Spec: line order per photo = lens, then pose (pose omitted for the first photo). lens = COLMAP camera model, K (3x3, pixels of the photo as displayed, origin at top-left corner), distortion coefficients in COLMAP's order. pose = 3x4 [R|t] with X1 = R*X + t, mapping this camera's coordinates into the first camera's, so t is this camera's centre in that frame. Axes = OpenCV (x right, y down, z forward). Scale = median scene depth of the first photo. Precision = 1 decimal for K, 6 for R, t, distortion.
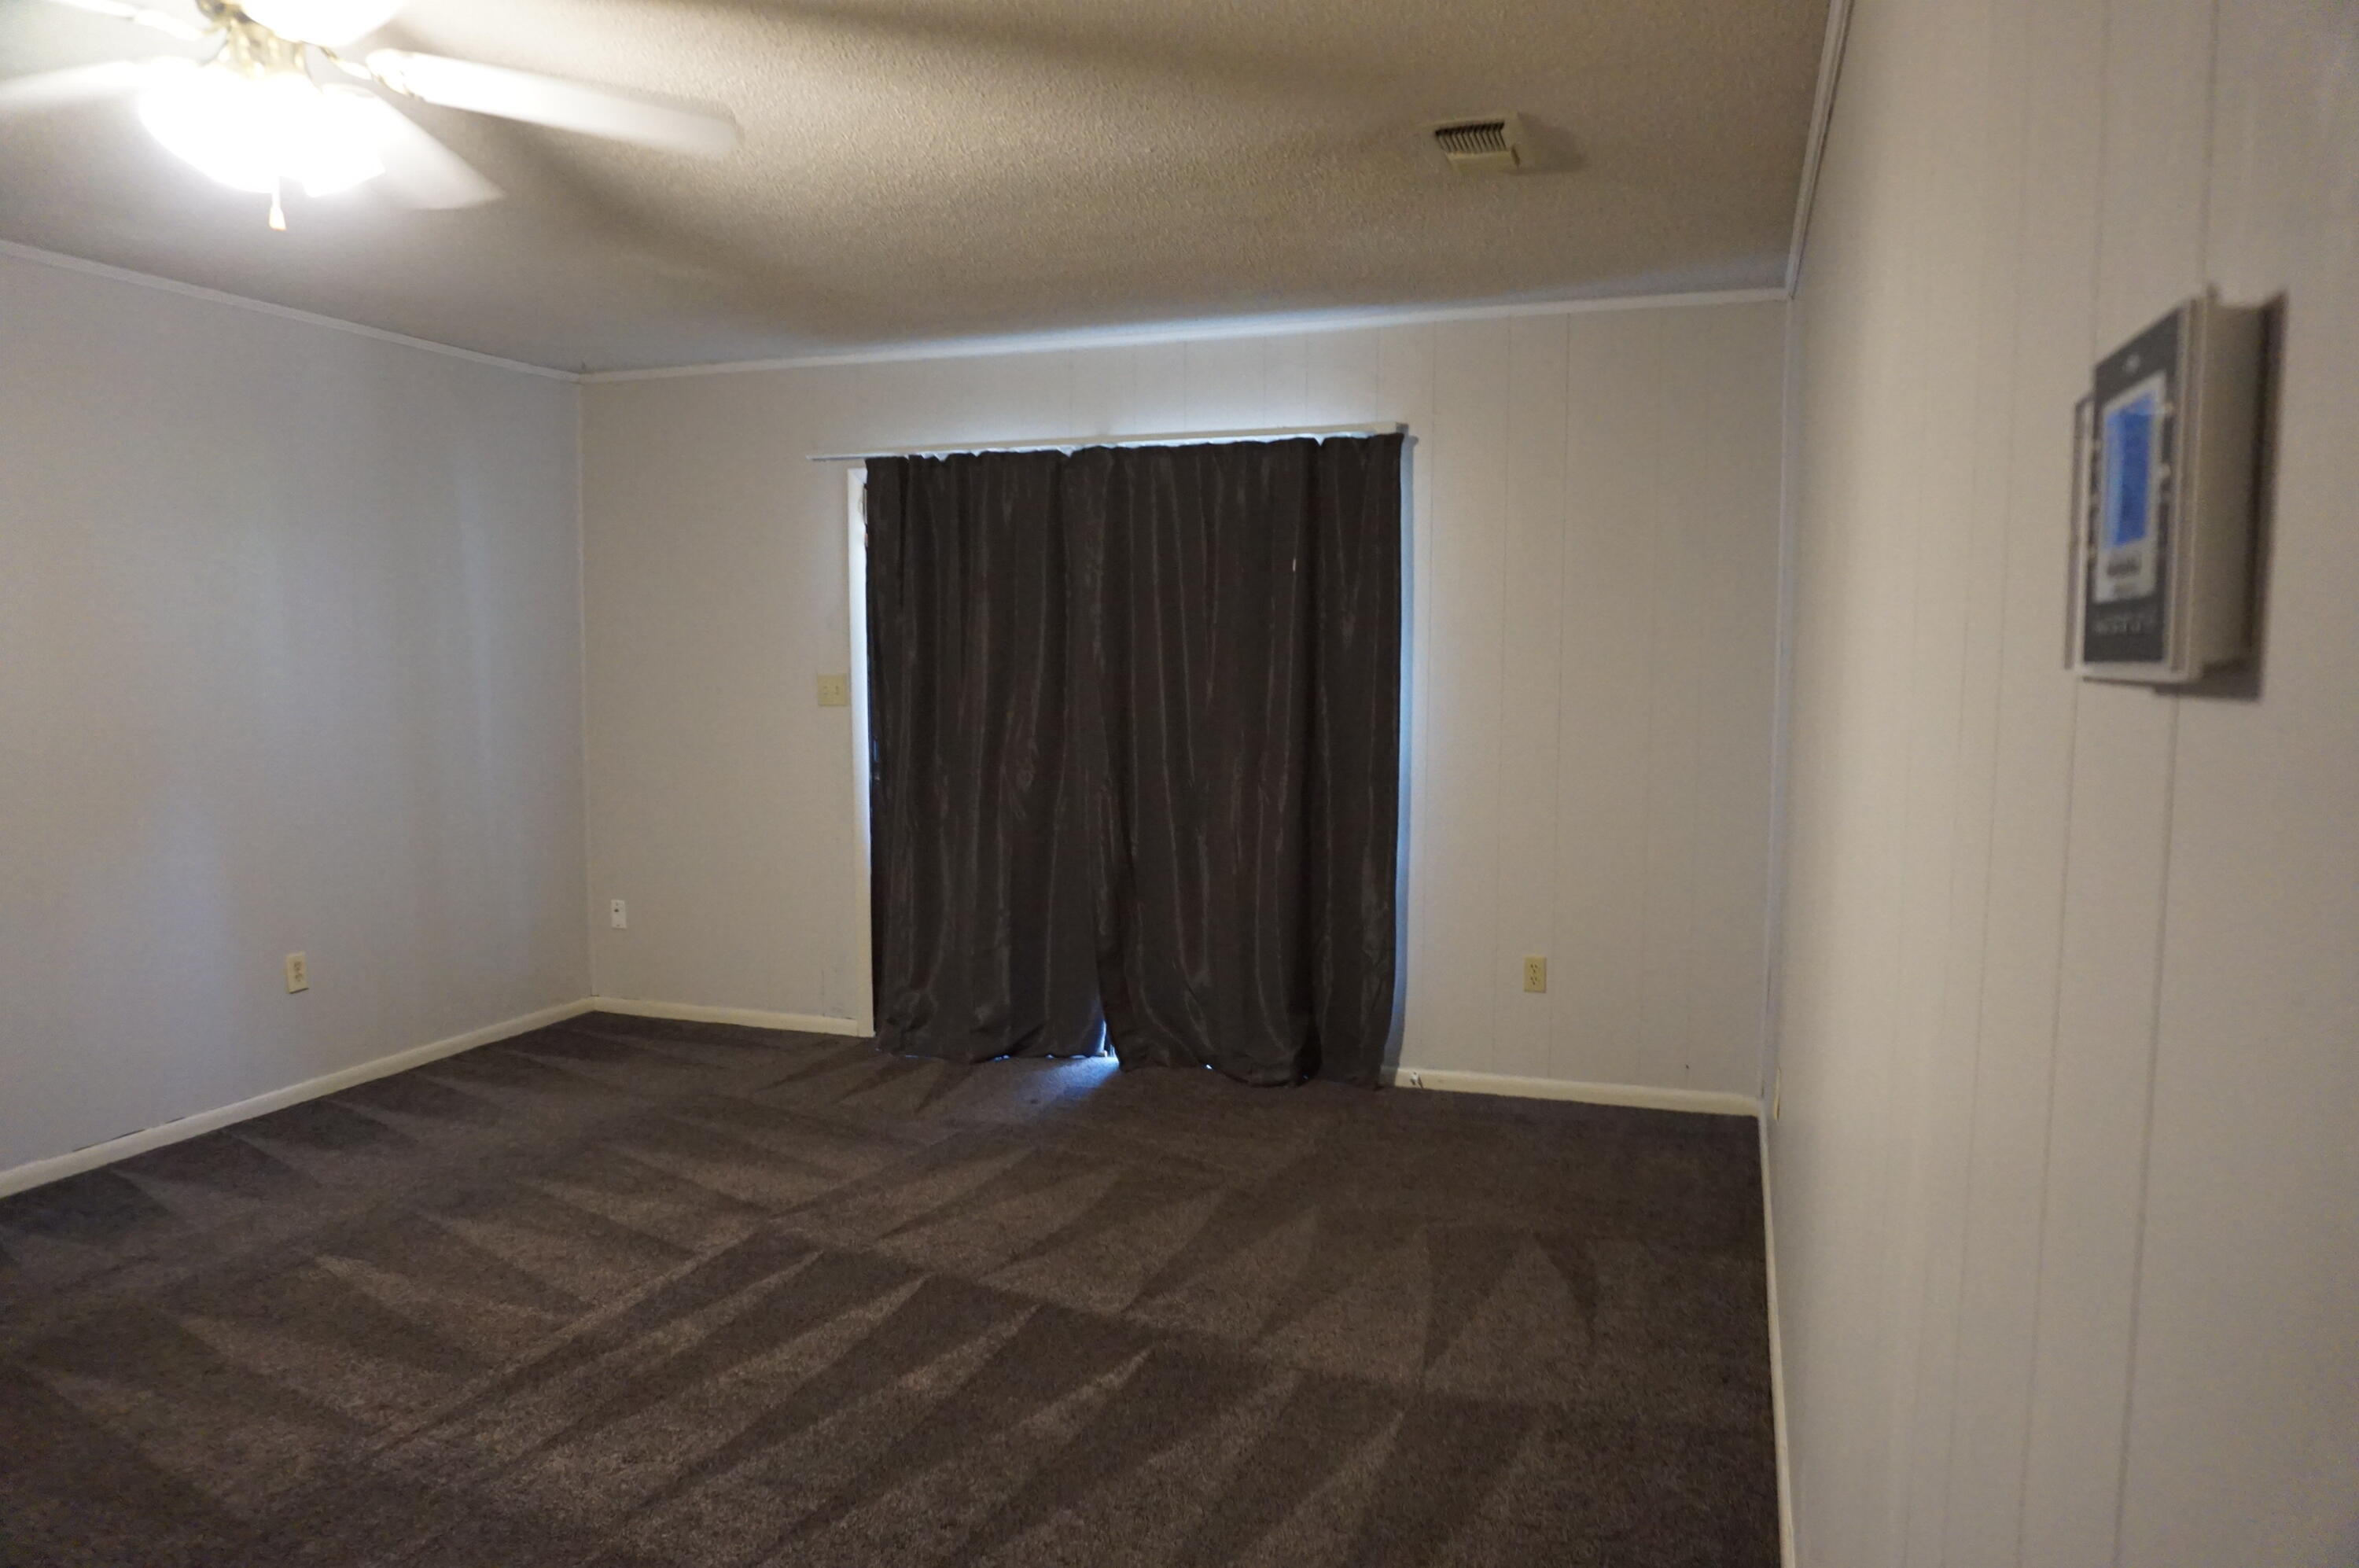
lens RADIAL K [[1579.8, 0, 1177.4], [0, 1579.8, 765.5], [0, 0, 1]] dist [-0.046188, 0.030602]
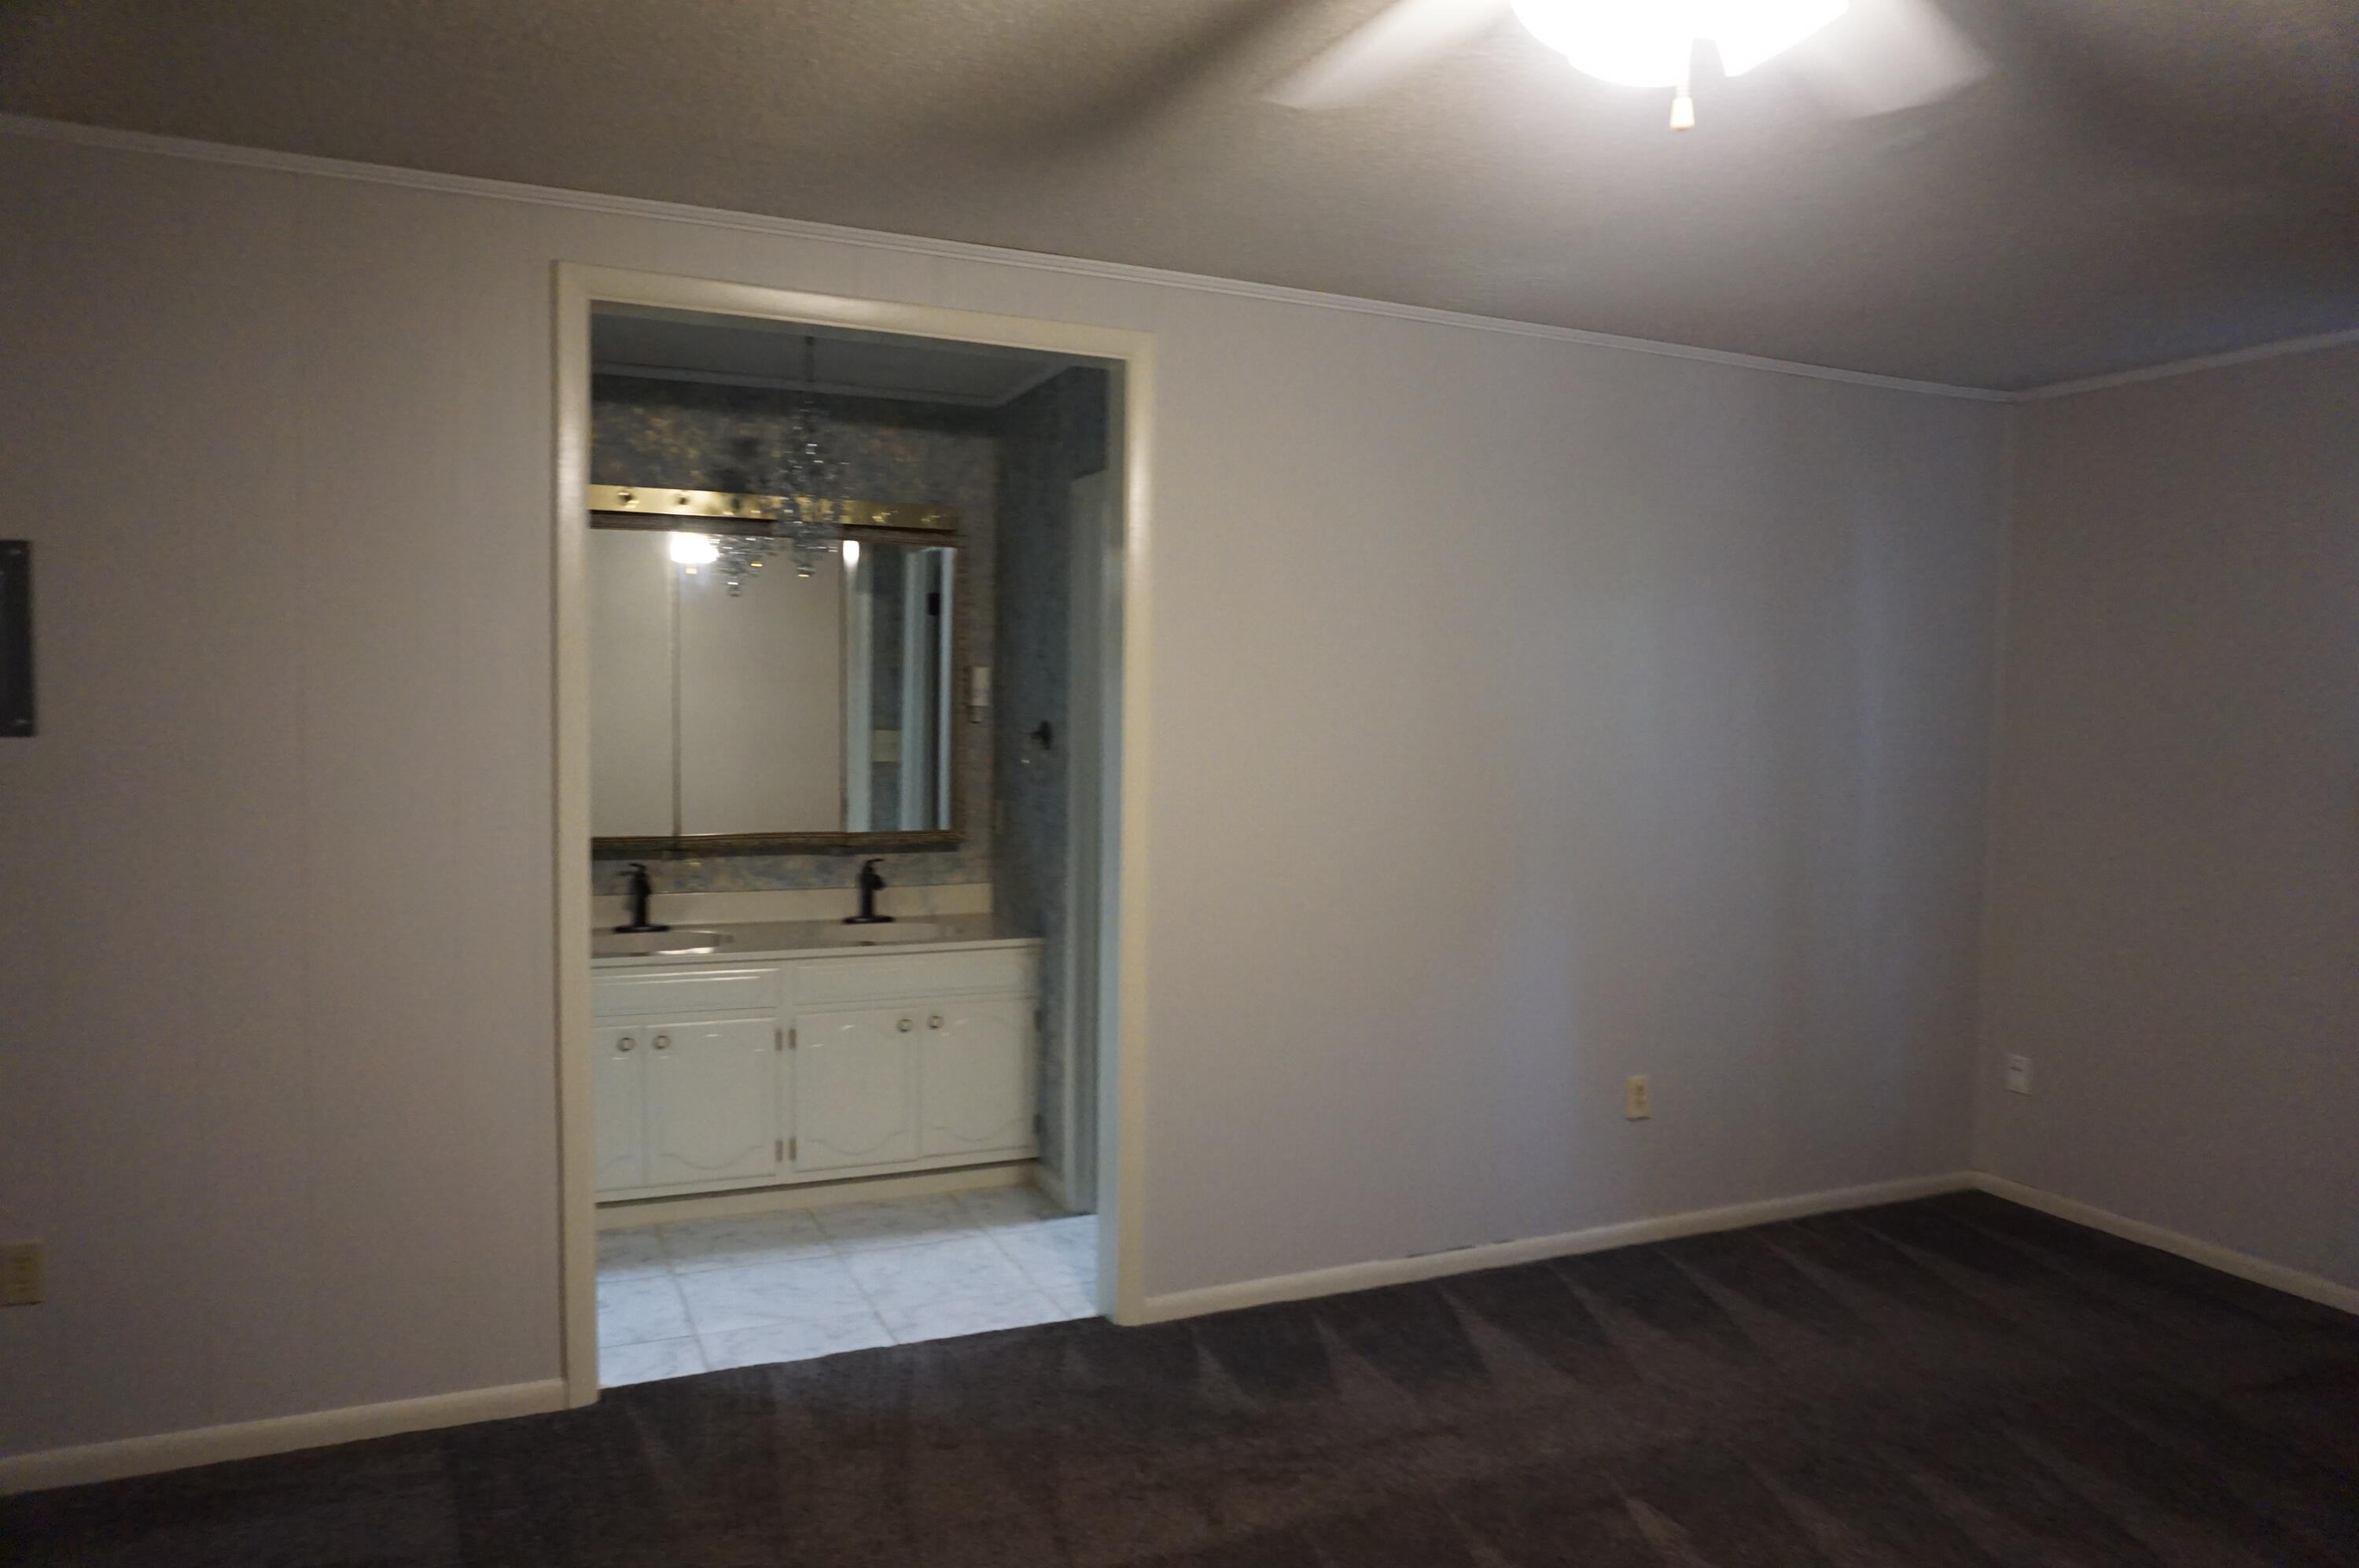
lens RADIAL K [[1579.8, 0, 1187.5], [0, 1579.8, 776.9], [0, 0, 1]] dist [-0.046188, 0.030602]
pose [[0.691077, 0.053179, -0.720822, -0.130590], [-0.074192, 0.997241, 0.002442, -0.035247], [0.718963, 0.051791, 0.693116, 0.228883]]
